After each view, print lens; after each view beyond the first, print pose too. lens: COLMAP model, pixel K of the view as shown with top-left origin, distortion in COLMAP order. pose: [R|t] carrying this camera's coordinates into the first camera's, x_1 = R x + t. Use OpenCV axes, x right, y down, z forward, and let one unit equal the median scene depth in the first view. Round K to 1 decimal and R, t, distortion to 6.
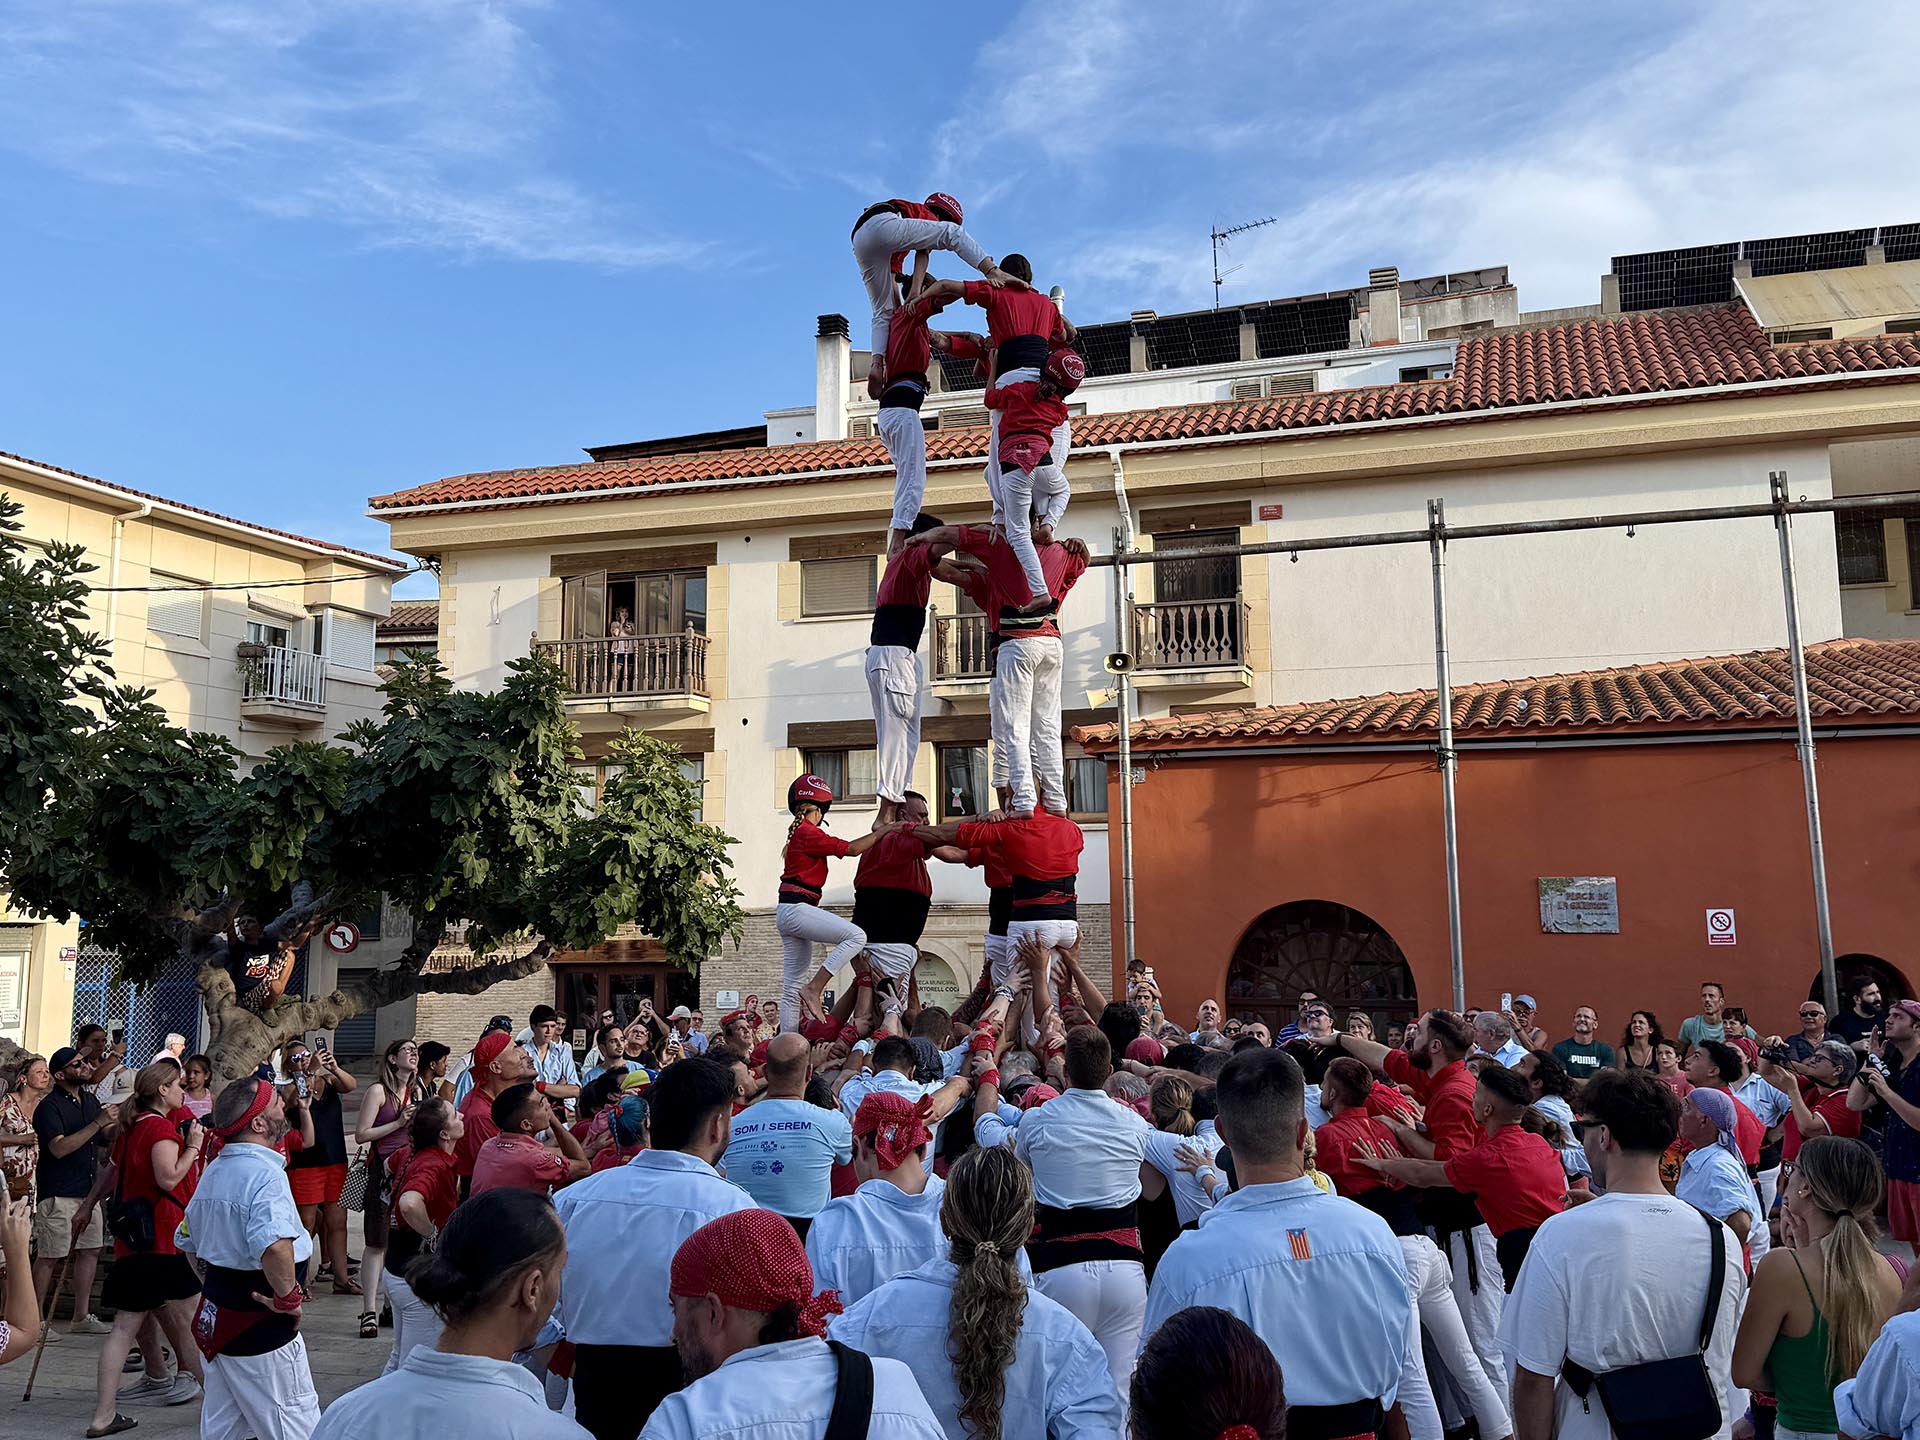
lens RADIAL K [[1866.9, 0, 937.6], [0, 1866.9, 609.6], [0, 0, 1]] dist [0.101189, 0.000000]
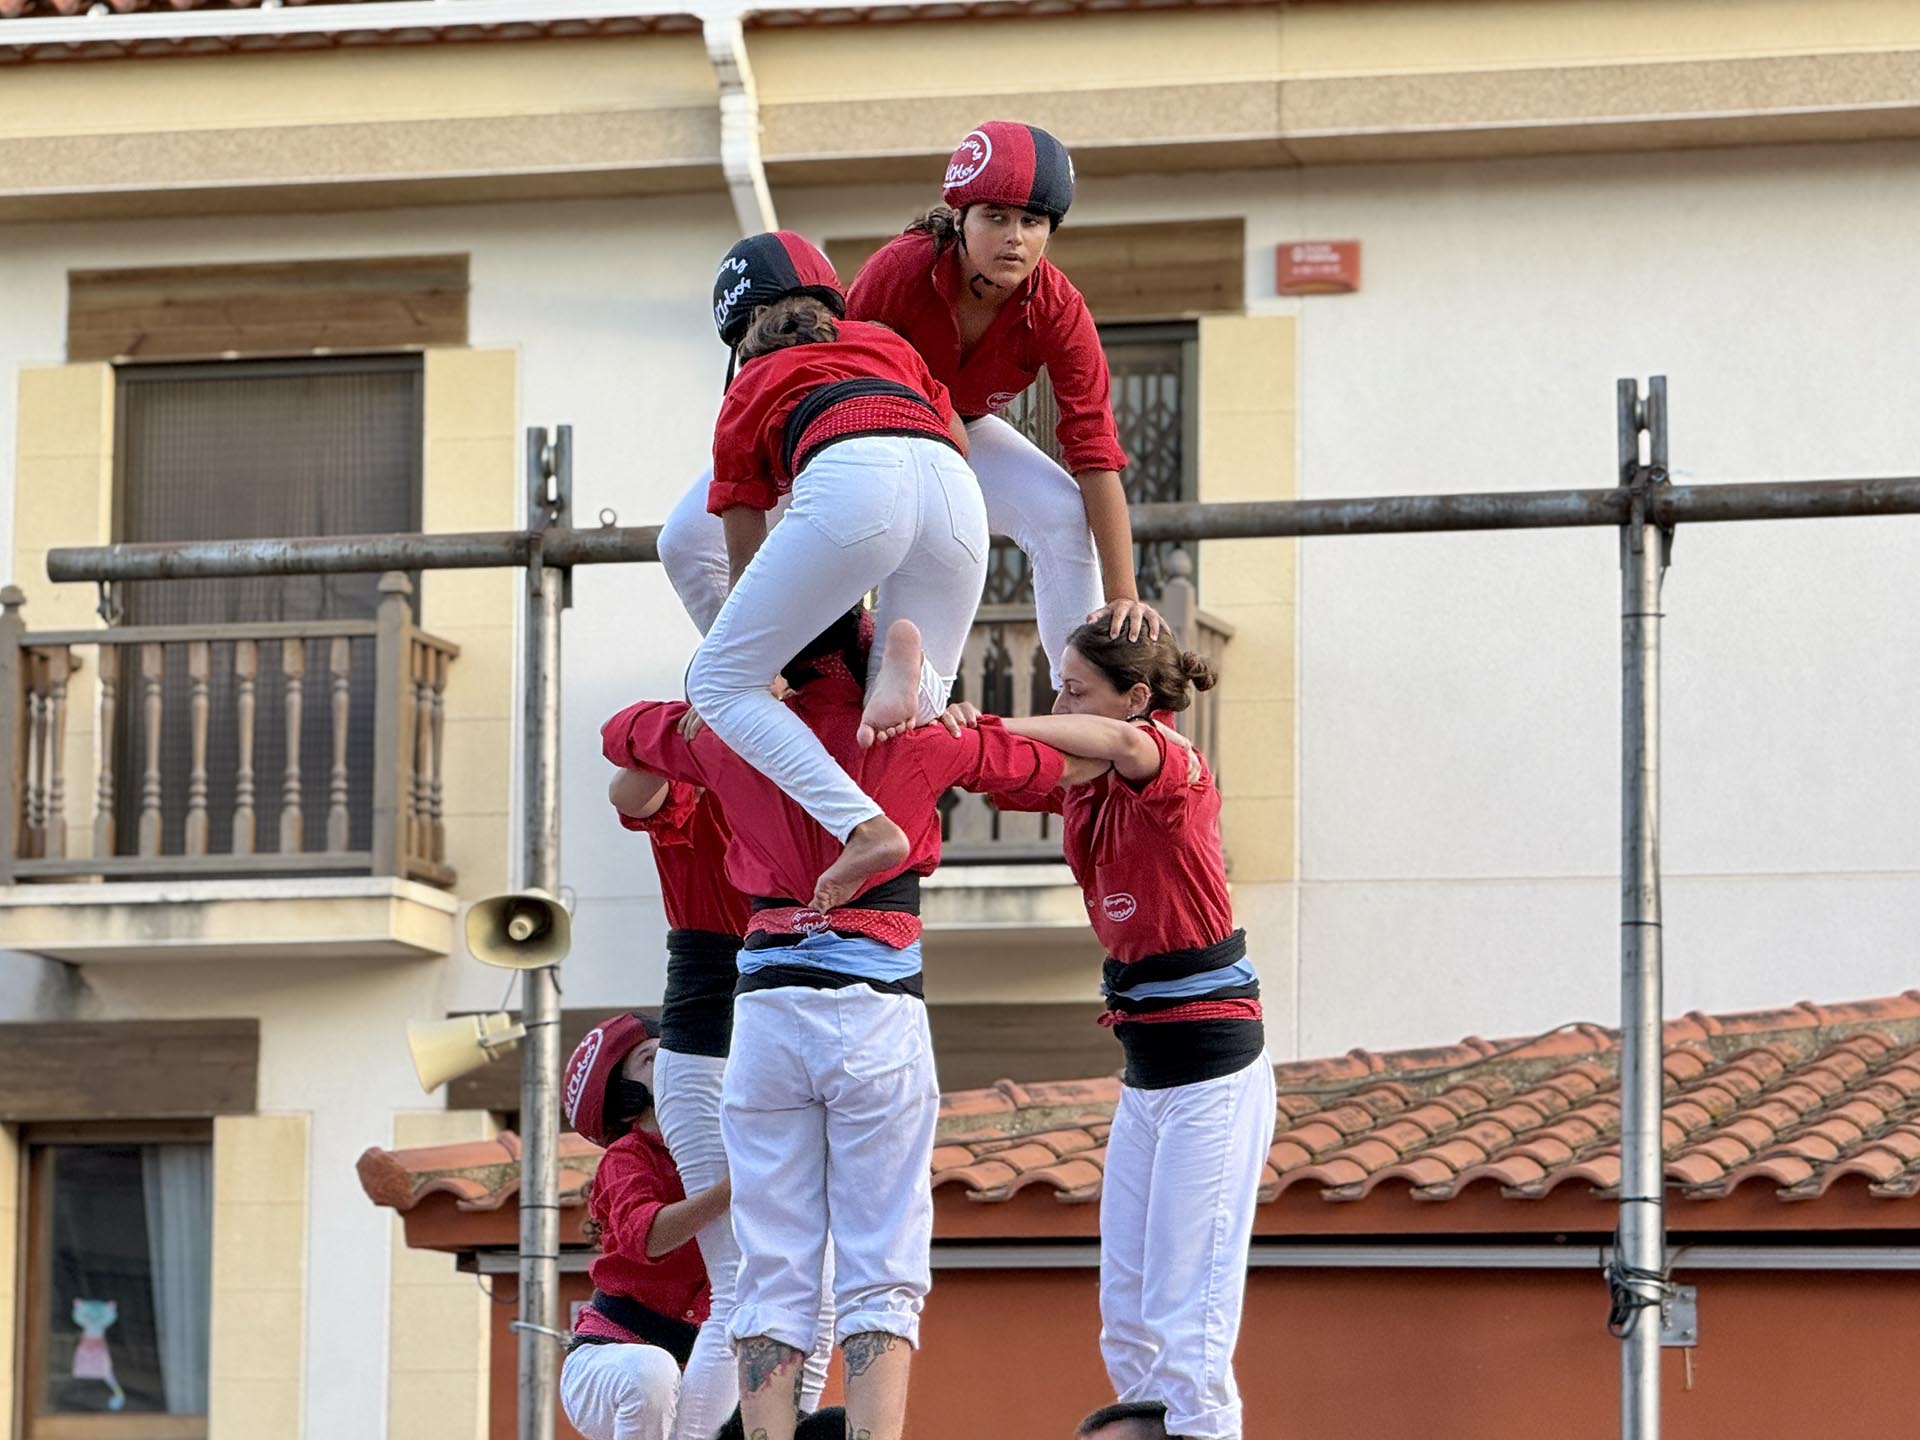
lens RADIAL K [[8518.5, 0, 877.3], [0, 8518.5, 655.8], [0, 0, 1]] dist [0.363526, 0.000000]
pose [[0.998402, 0.022059, 0.052023, 0.056996], [-0.024077, 0.998968, 0.038502, -0.042482], [-0.051120, -0.039693, 0.997903, -0.178296]]
